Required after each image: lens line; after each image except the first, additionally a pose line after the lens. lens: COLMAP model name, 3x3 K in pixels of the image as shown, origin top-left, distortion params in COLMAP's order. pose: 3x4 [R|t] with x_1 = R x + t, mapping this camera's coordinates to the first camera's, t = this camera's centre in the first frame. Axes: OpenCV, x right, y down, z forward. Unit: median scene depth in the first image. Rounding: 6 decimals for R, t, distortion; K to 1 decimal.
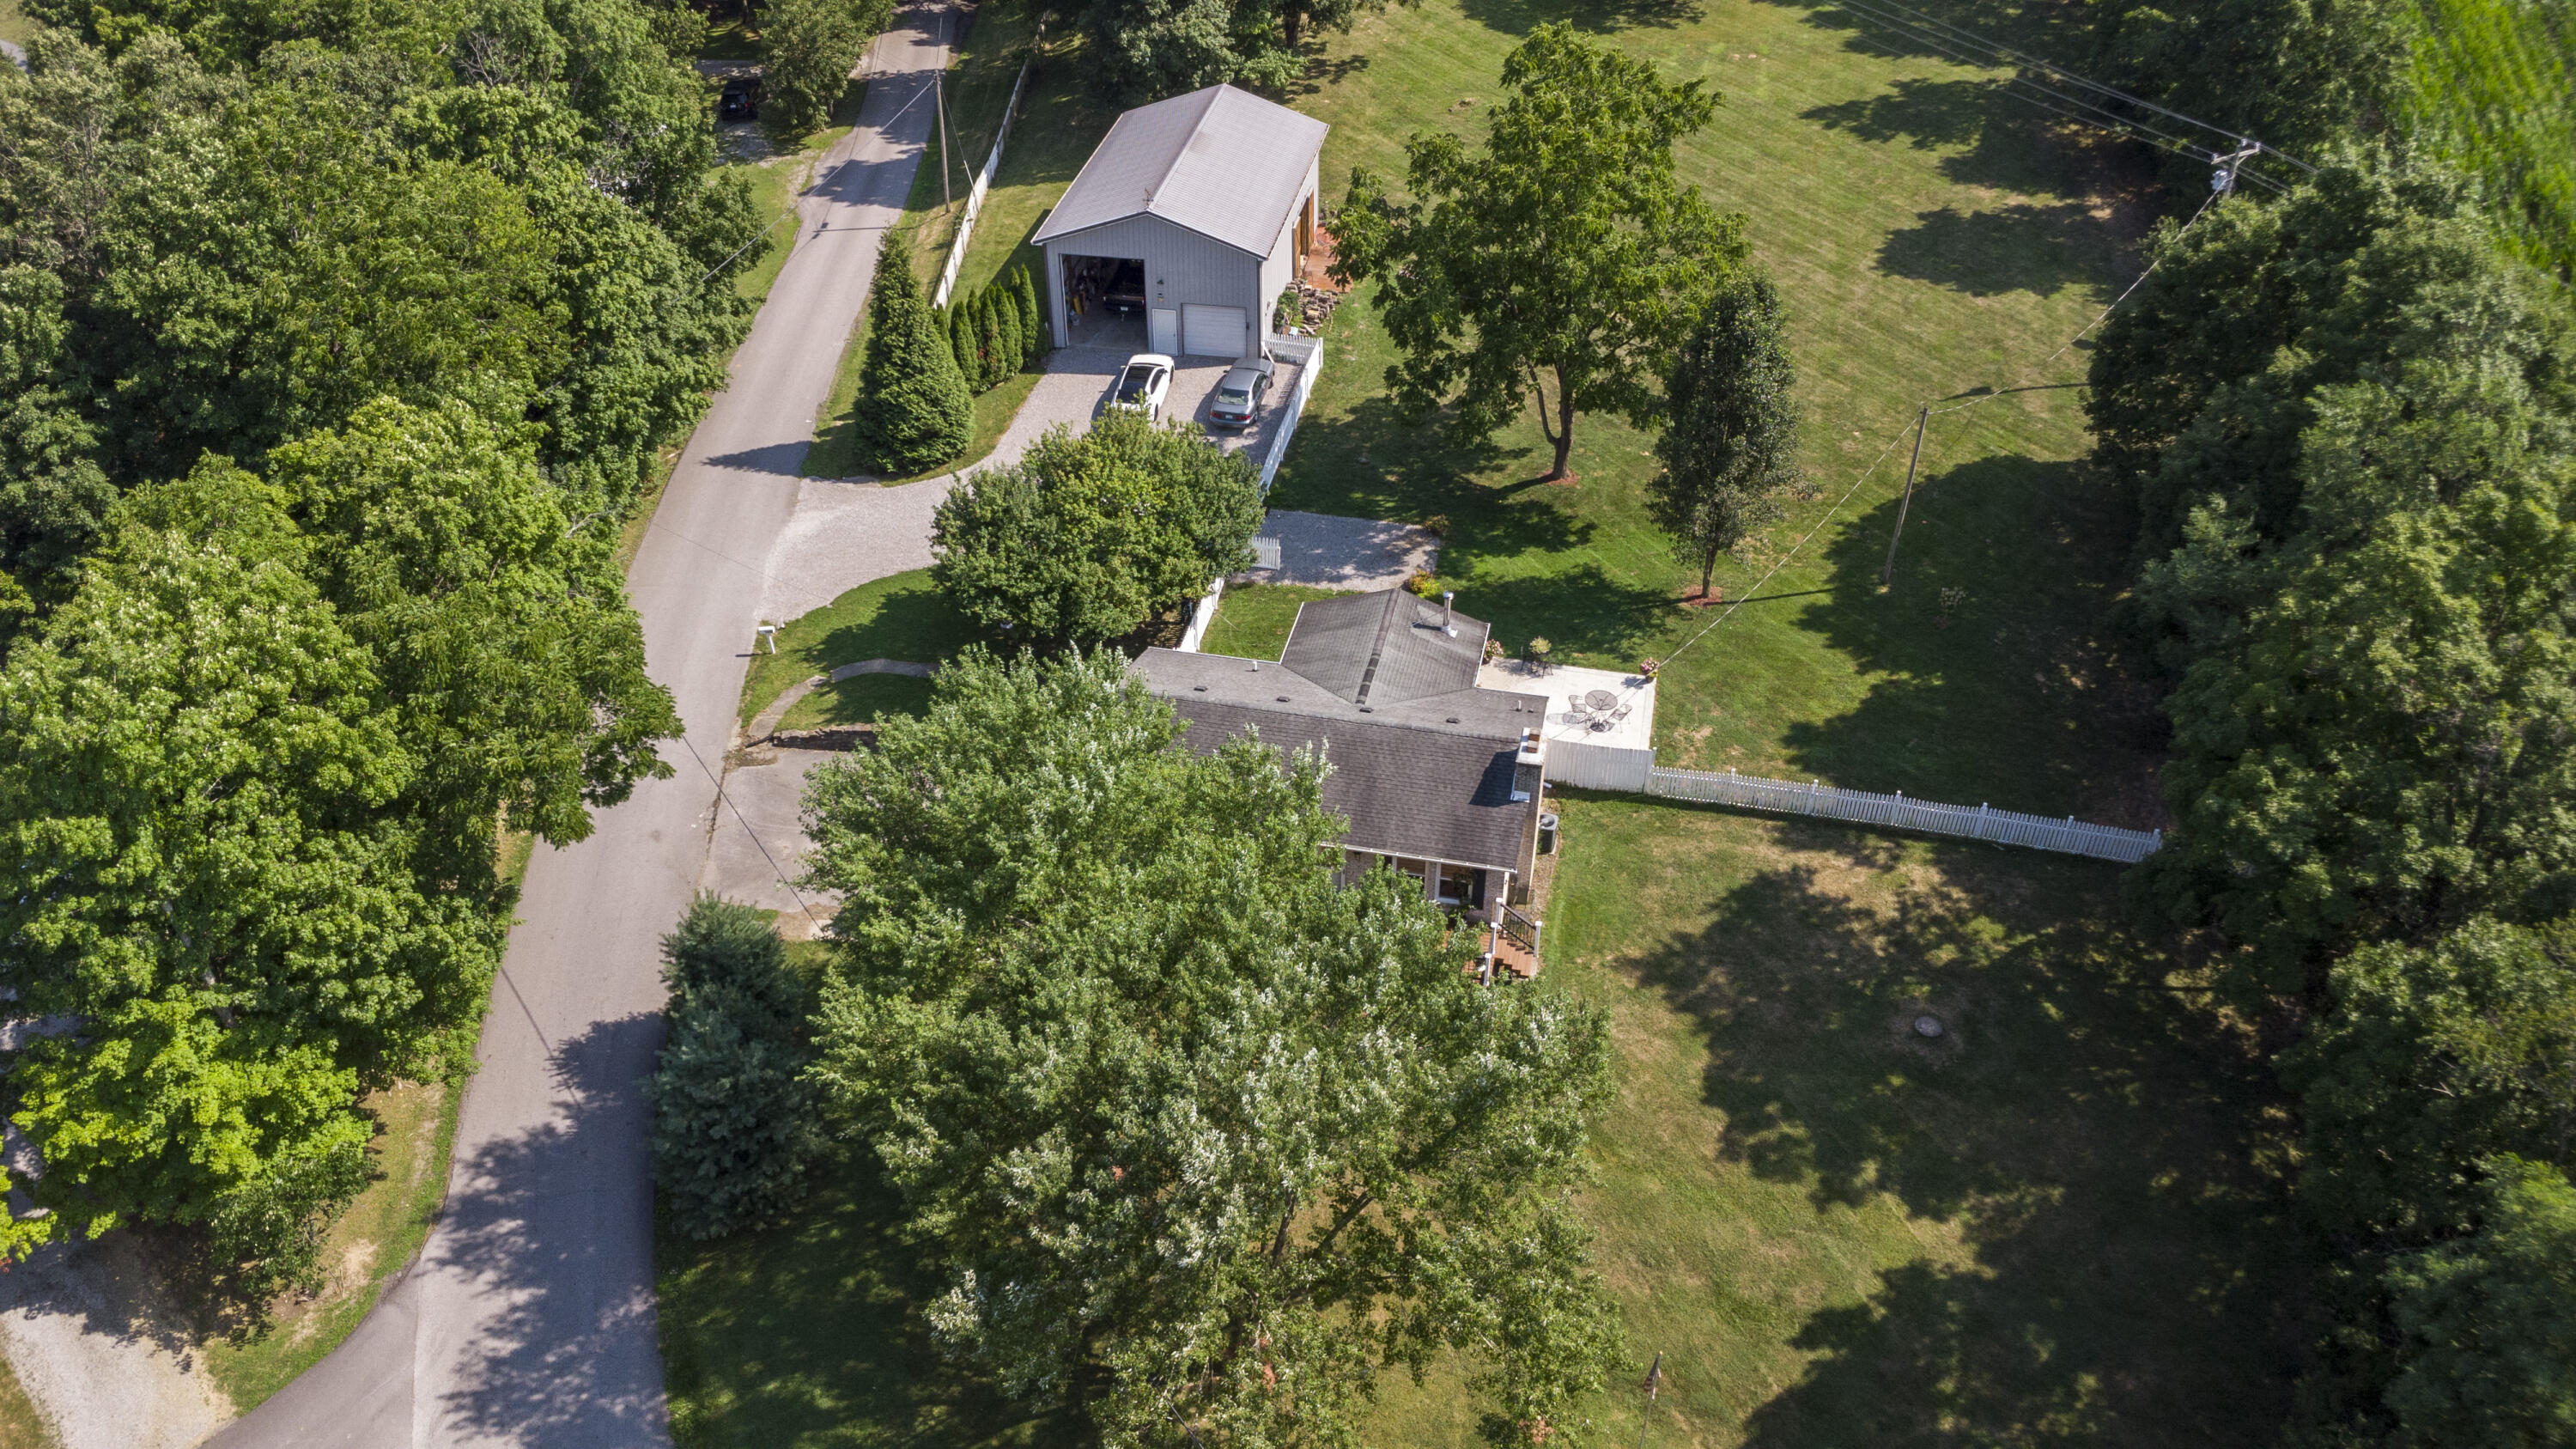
lens RADIAL K [[1878.3, 0, 1283.1], [0, 1878.3, 728.5], [0, 0, 1]] dist [0.027721, -0.025978]
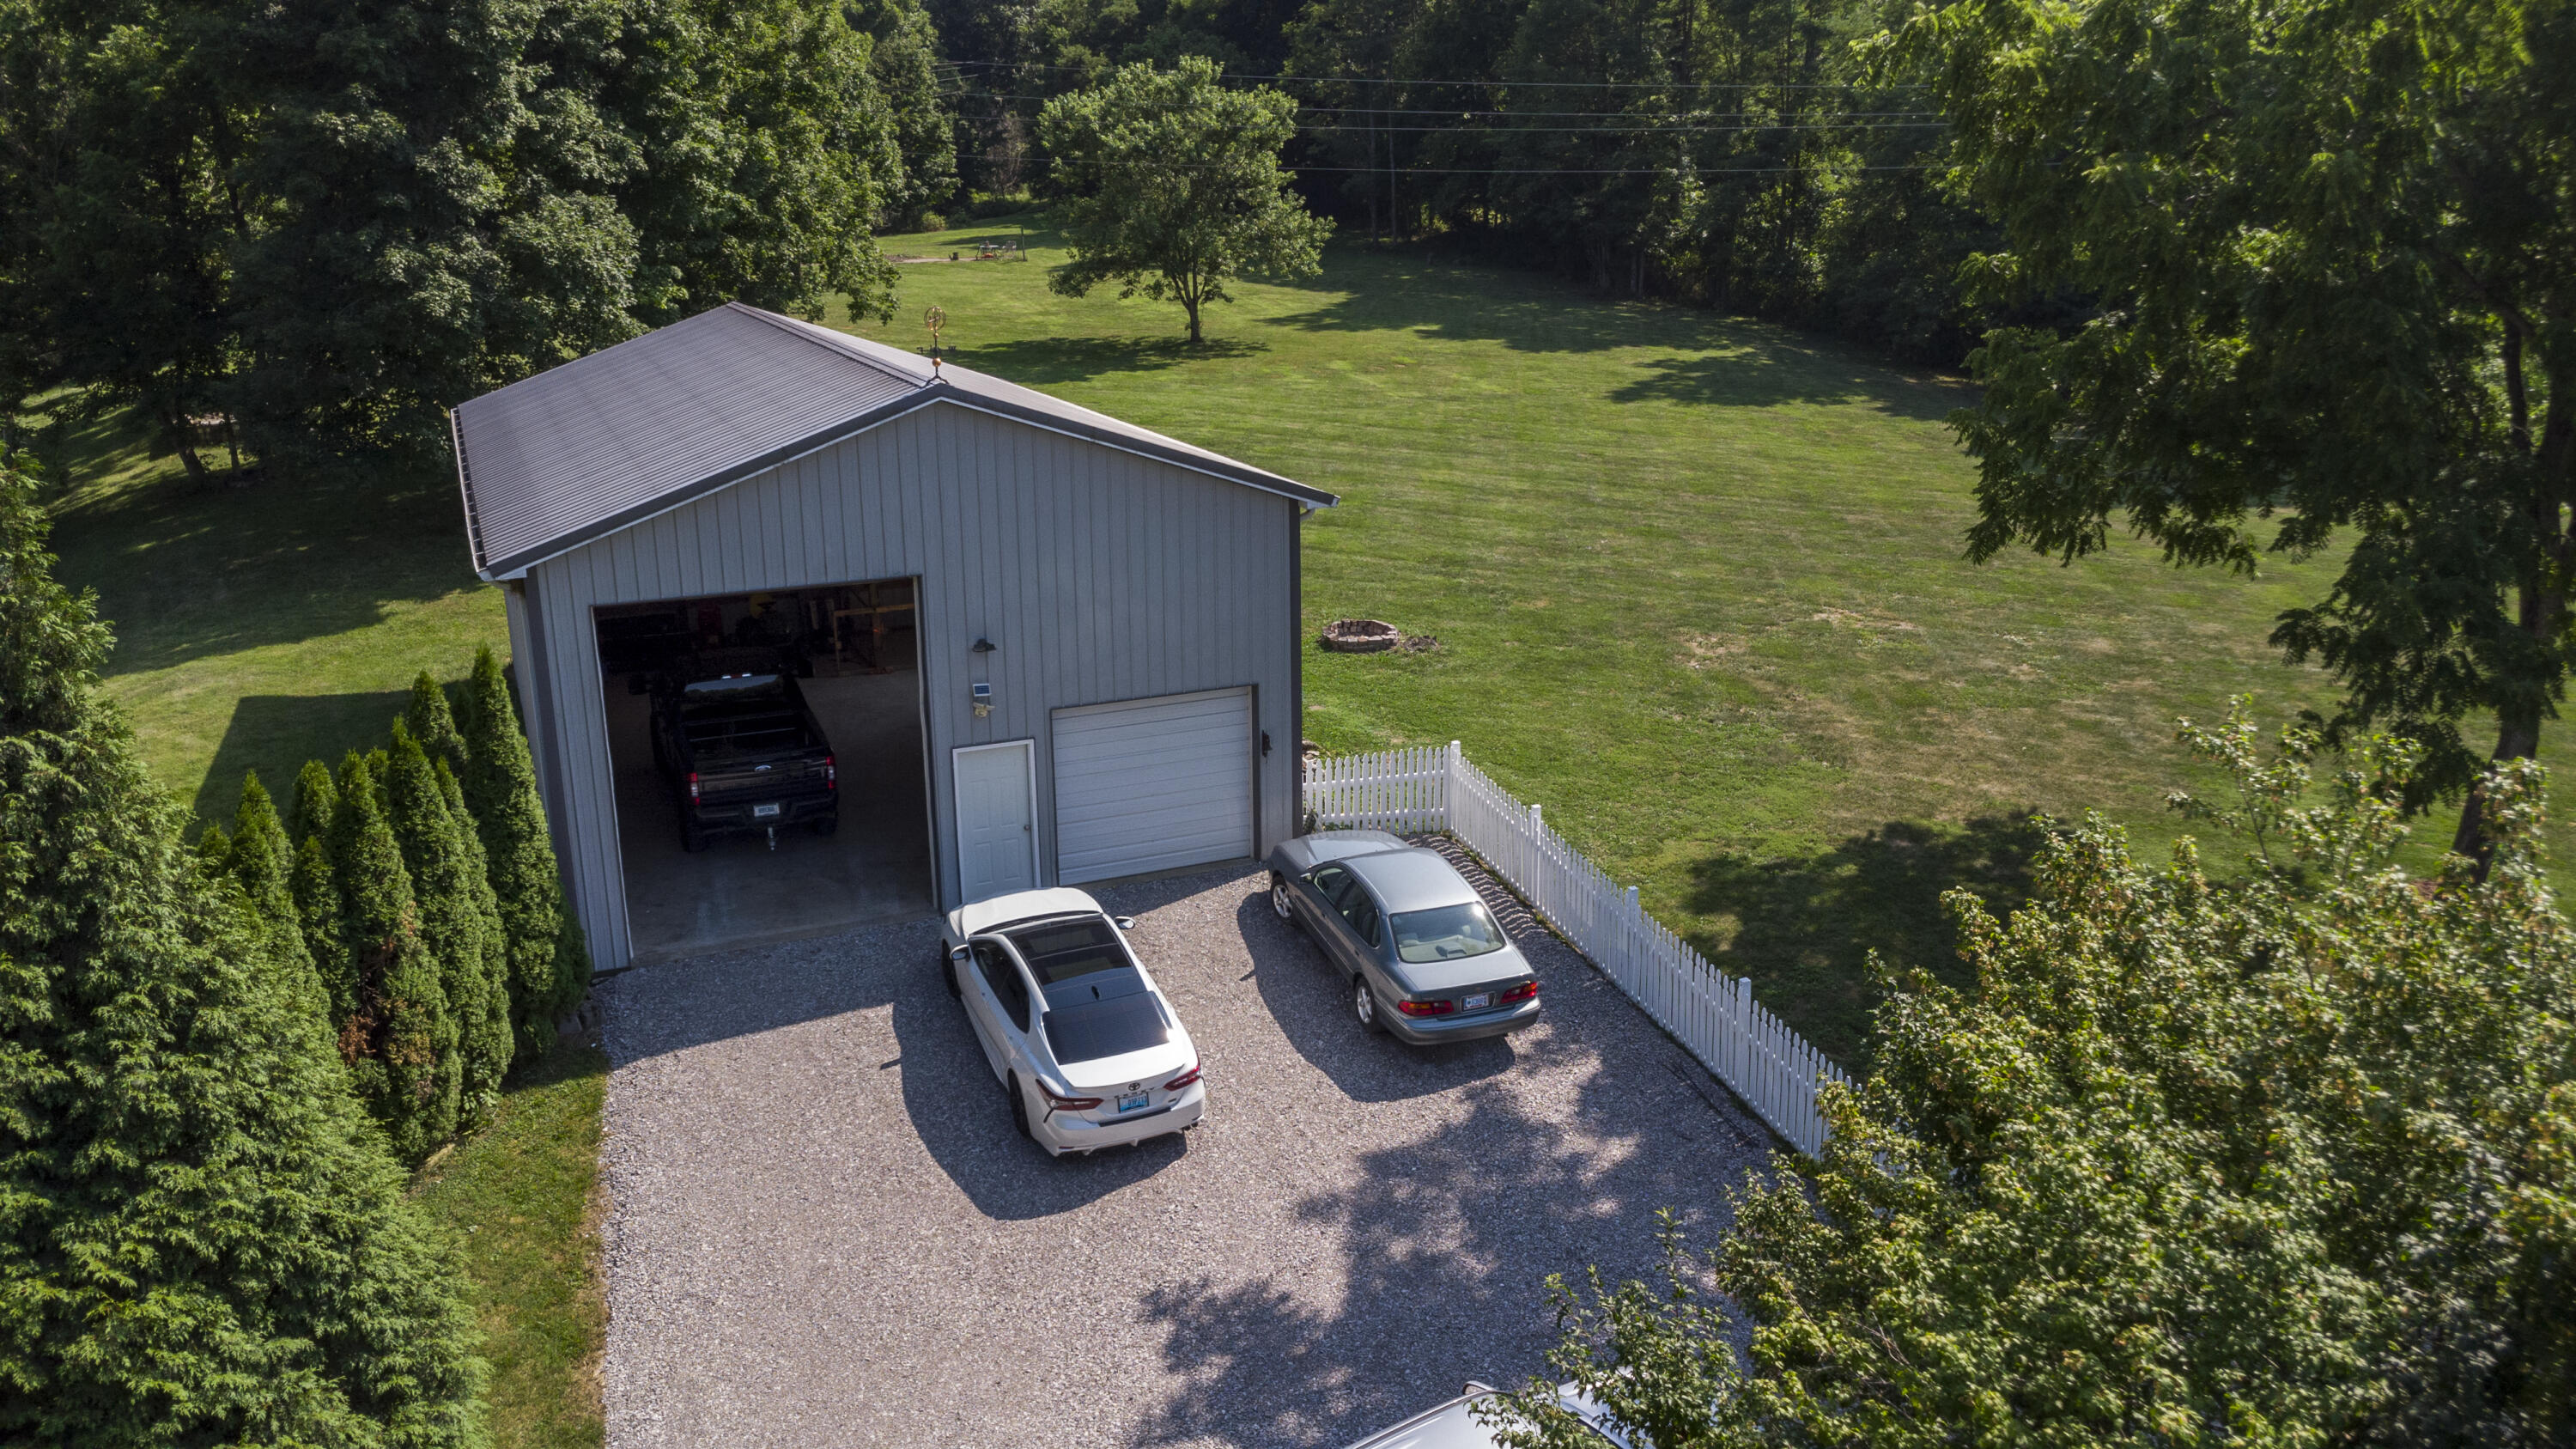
lens RADIAL K [[1878.3, 0, 1275.7], [0, 1878.3, 729.9], [0, 0, 1]] dist [0.027721, -0.025978]
pose [[0.835193, -0.165186, 0.524563, -0.221552], [0.339415, 0.905323, -0.255317, -0.168580], [-0.432725, 0.391284, 0.812186, 0.924711]]
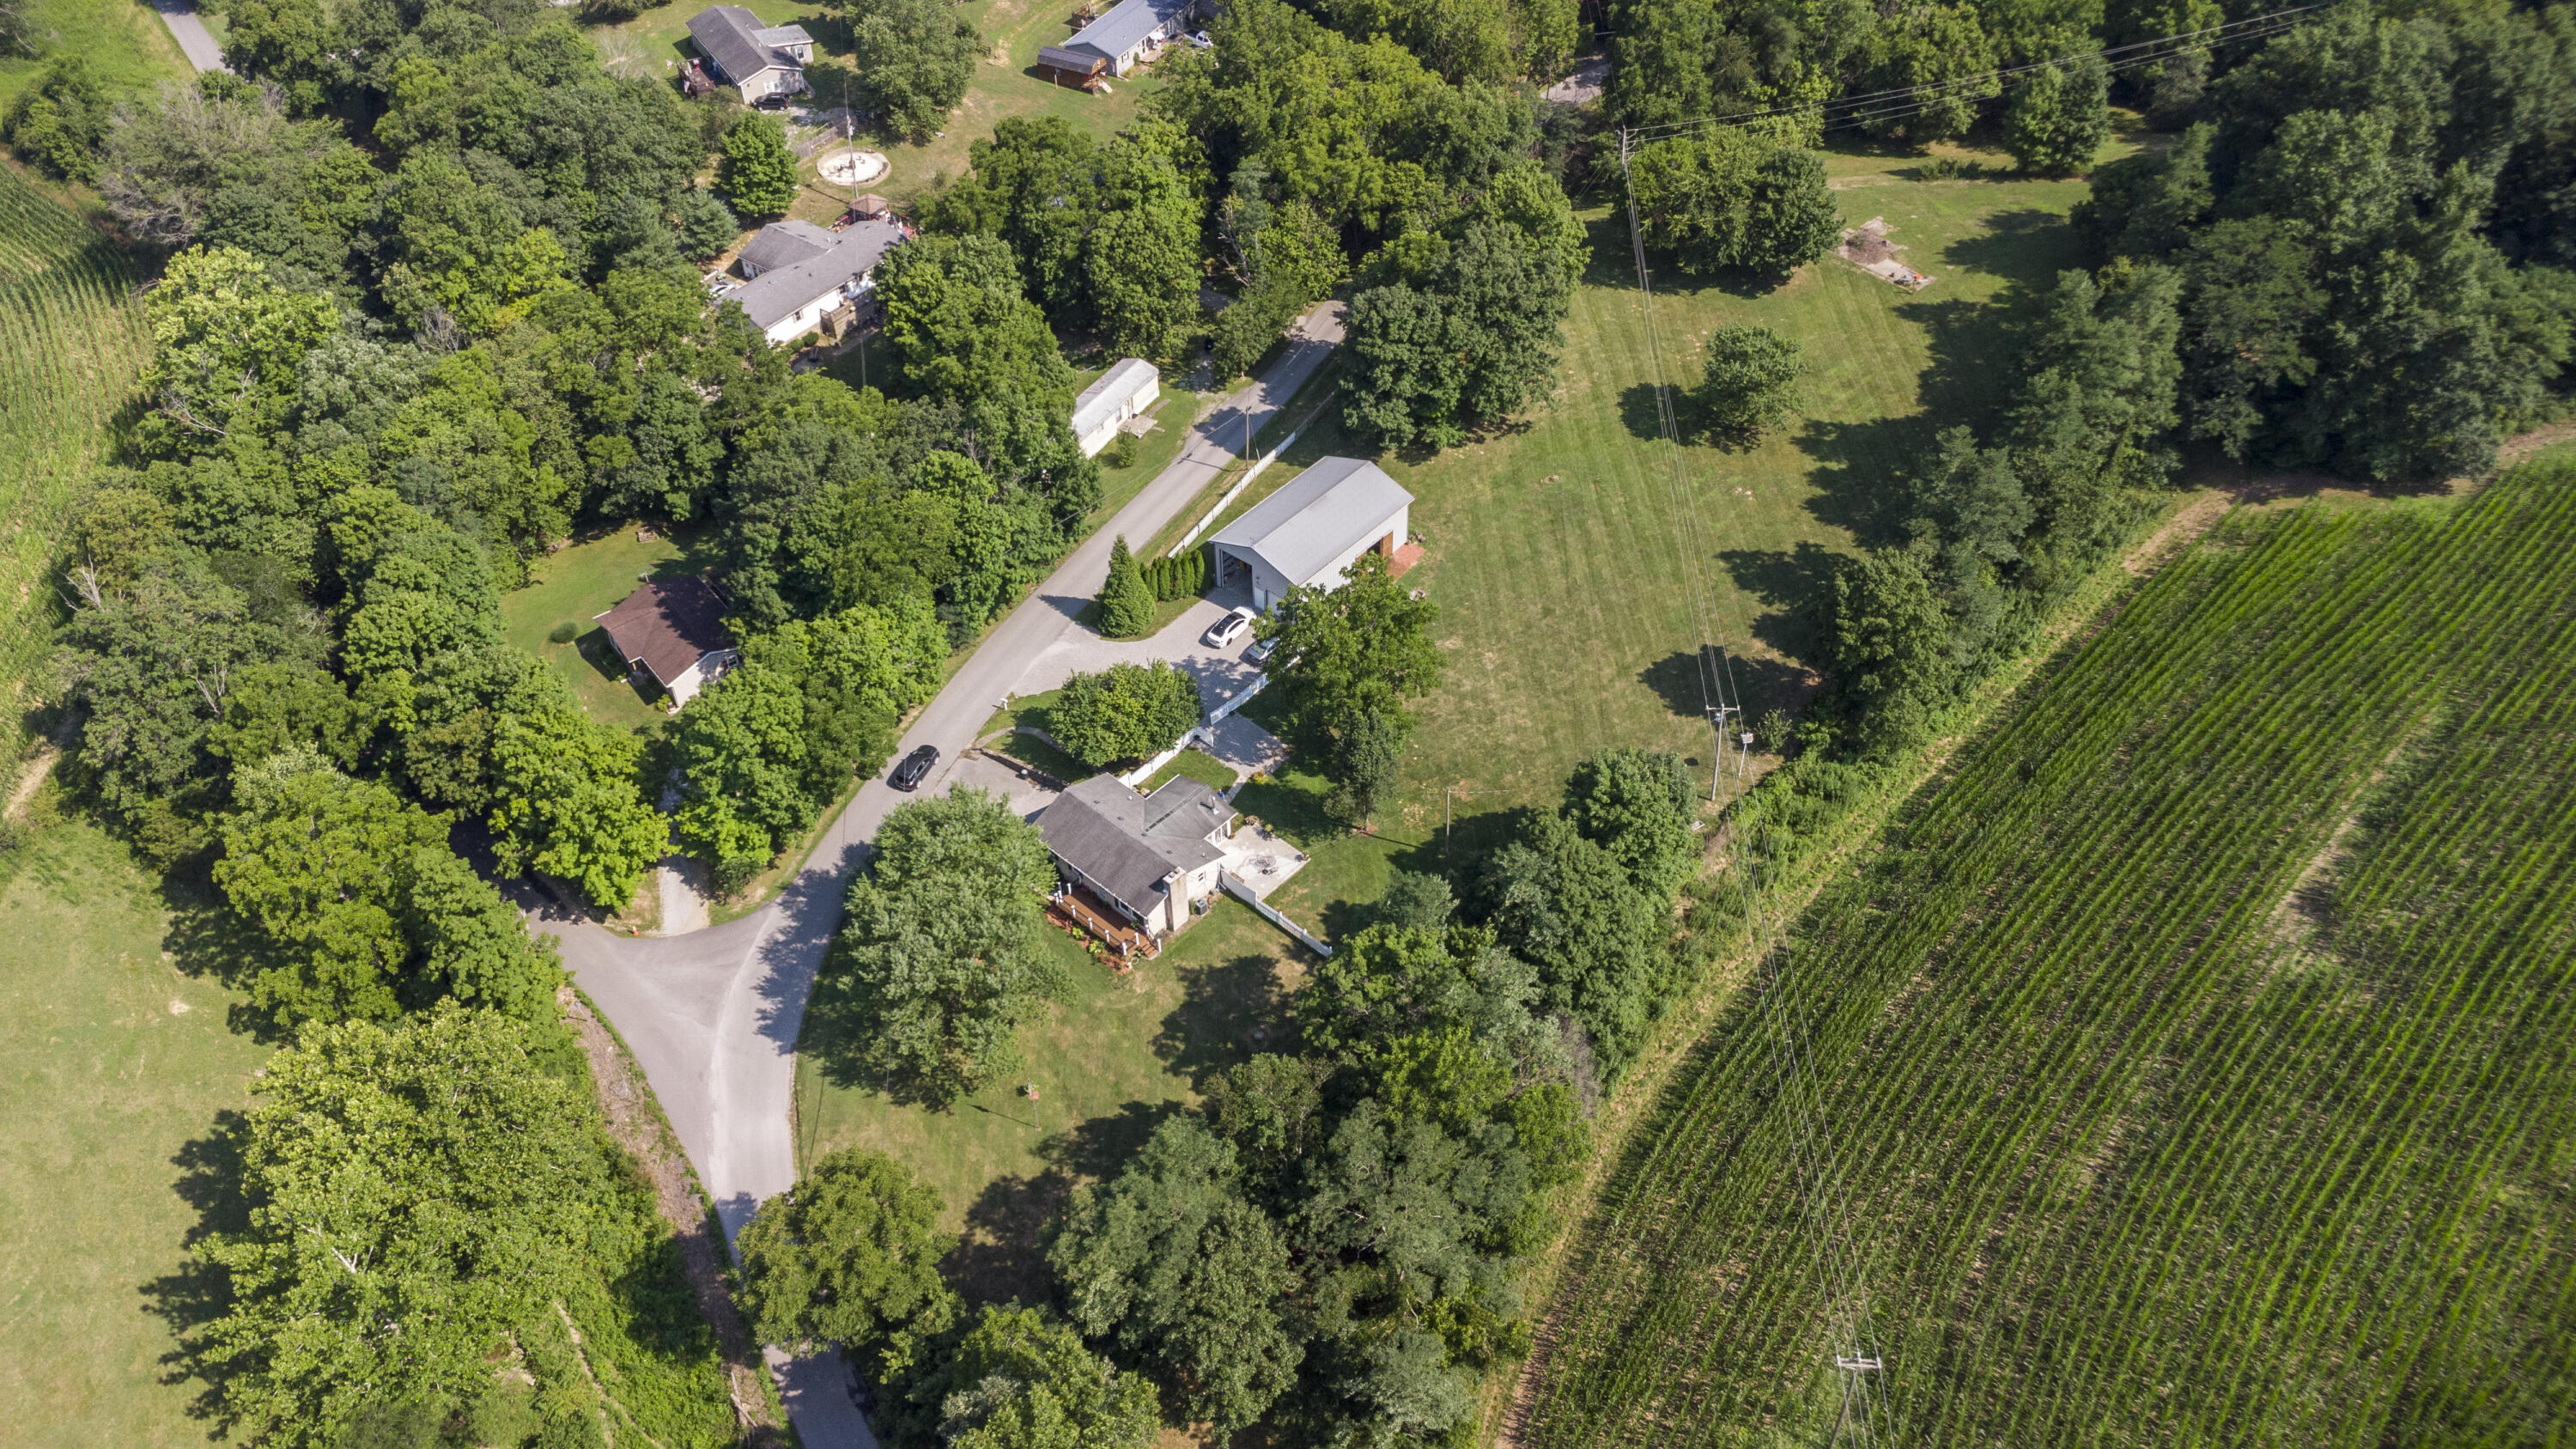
lens RADIAL K [[1878.3, 0, 1286.5], [0, 1878.3, 715.4], [0, 0, 1]] dist [0.027721, -0.025978]
pose [[0.866822, 0.339569, -0.365121, 0.925429], [-0.296849, 0.939799, 0.169289, -0.553728], [0.400626, -0.038357, 0.915439, -1.045486]]
